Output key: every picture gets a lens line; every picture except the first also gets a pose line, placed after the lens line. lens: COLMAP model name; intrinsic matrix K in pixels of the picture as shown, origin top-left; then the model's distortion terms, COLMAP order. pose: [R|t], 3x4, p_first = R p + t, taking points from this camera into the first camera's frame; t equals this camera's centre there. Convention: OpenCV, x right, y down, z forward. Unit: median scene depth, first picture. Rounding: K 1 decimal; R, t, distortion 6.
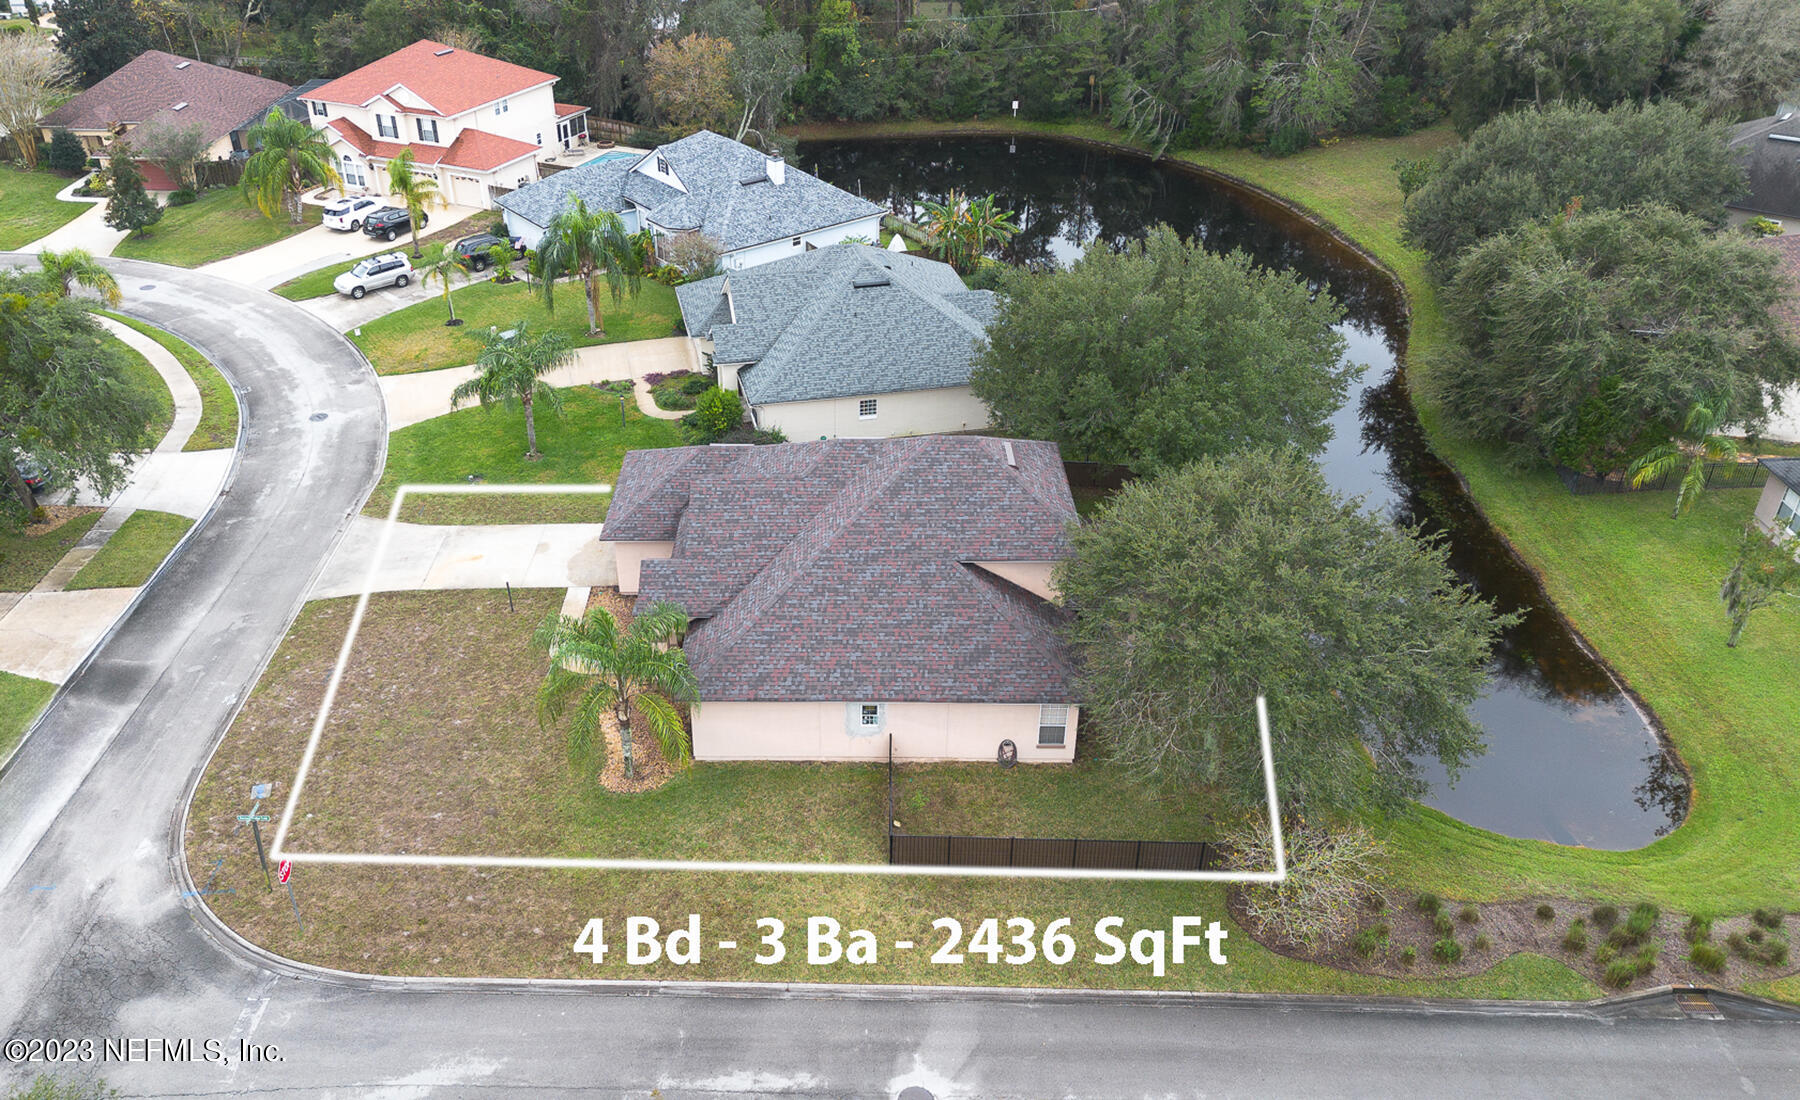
lens RADIAL K [[1281.9, 0, 899.7], [0, 1281.9, 551.3], [0, 0, 1]] dist [0.015742, 0.002852]
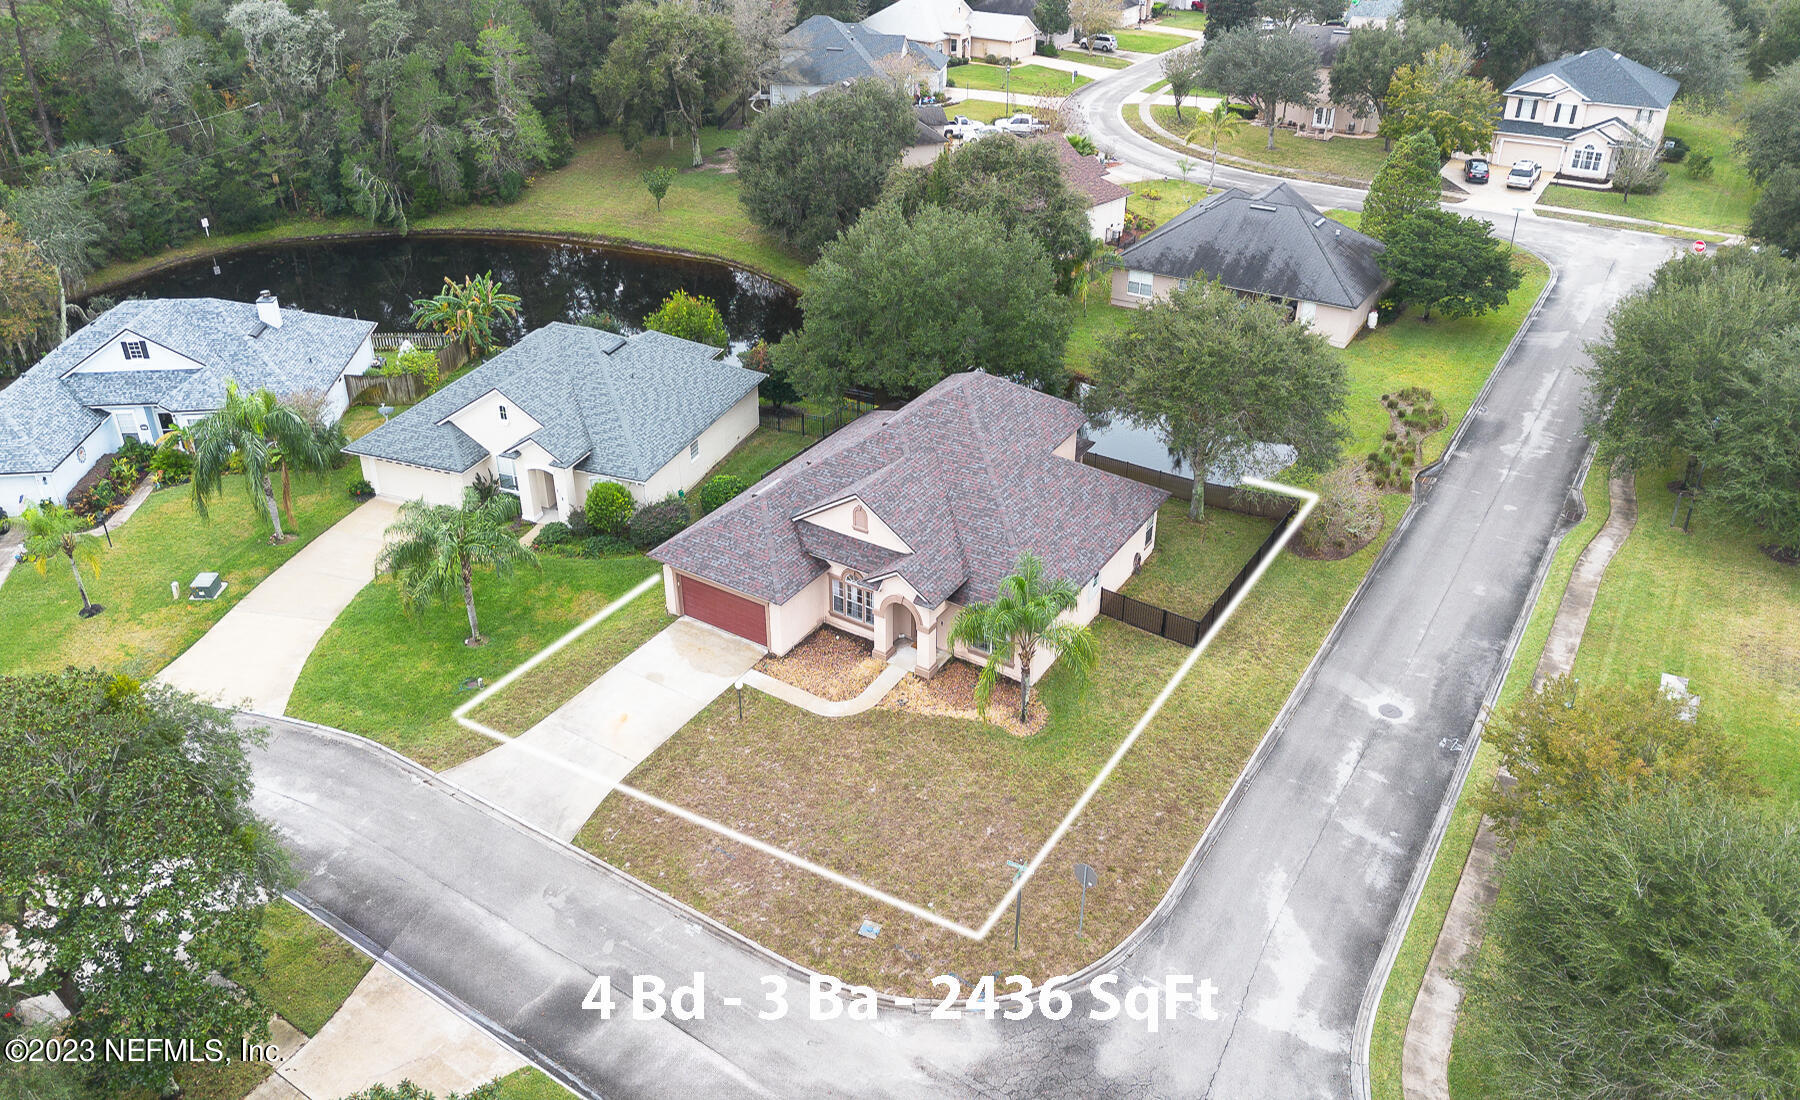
lens RADIAL K [[1281.9, 0, 899.5], [0, 1281.9, 548.9], [0, 0, 1]] dist [0.015742, 0.002852]
pose [[0.528968, -0.422346, 0.736082, -0.739000], [0.459141, 0.871884, 0.170315, -0.142379], [-0.713710, 0.247874, 0.655115, 0.215152]]
